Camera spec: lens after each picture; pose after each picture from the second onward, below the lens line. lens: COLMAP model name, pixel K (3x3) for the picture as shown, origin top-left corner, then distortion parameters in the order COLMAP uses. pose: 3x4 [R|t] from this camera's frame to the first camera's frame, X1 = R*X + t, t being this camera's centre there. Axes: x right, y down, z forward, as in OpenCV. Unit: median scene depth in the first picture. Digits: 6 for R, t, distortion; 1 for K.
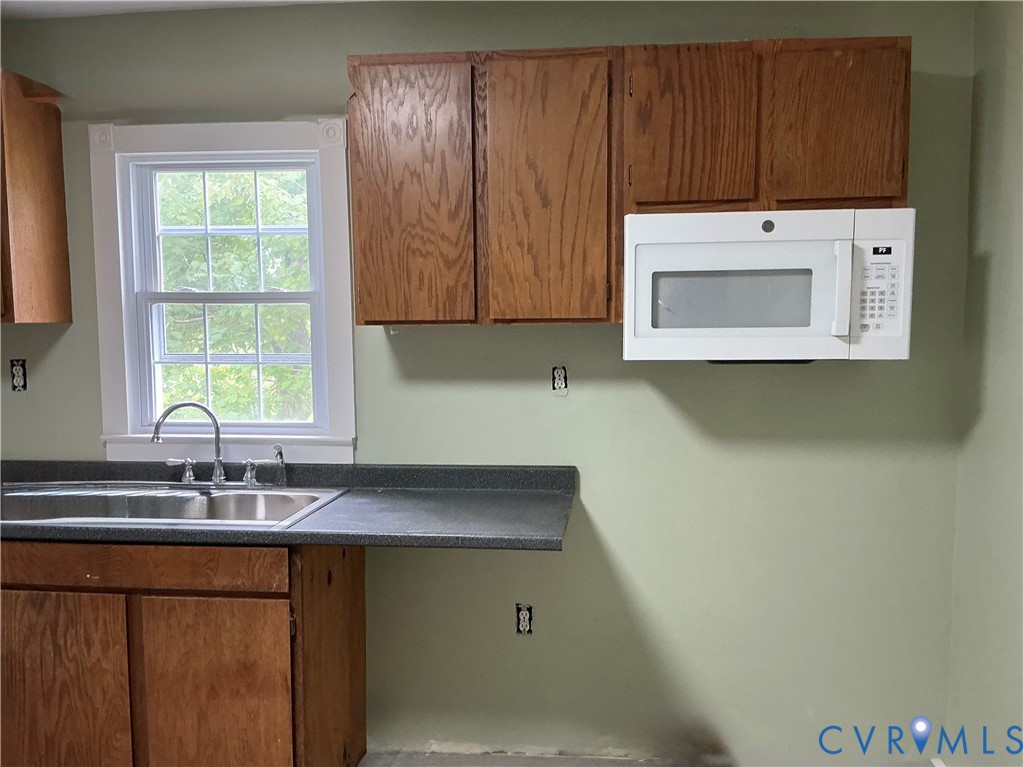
lens RADIAL K [[923.9, 0, 531.5], [0, 923.9, 408.2], [0, 0, 1]] dist [0.091787, -0.169943]
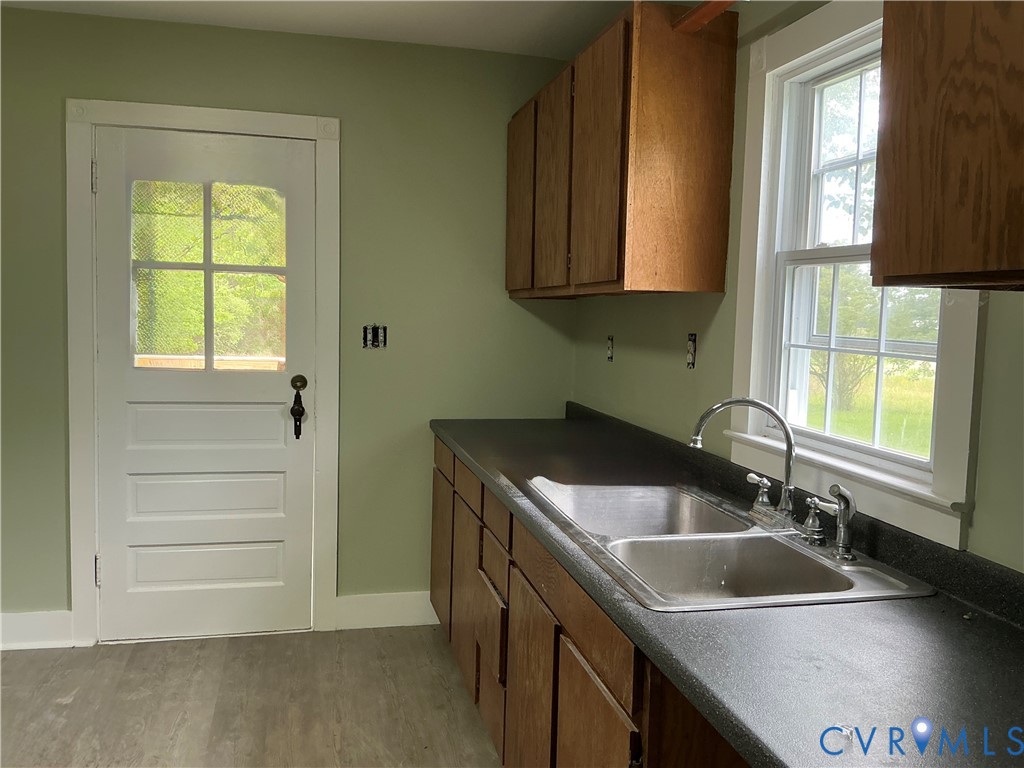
lens RADIAL K [[854.2, 0, 510.8], [0, 854.2, 381.2], [0, 0, 1]] dist [0.096810, -0.185144]
pose [[0.328758, 0.096043, -0.939518, 0.210597], [-0.115330, 0.991453, 0.060996, -0.043471], [0.937346, 0.088302, 0.337024, 0.663540]]
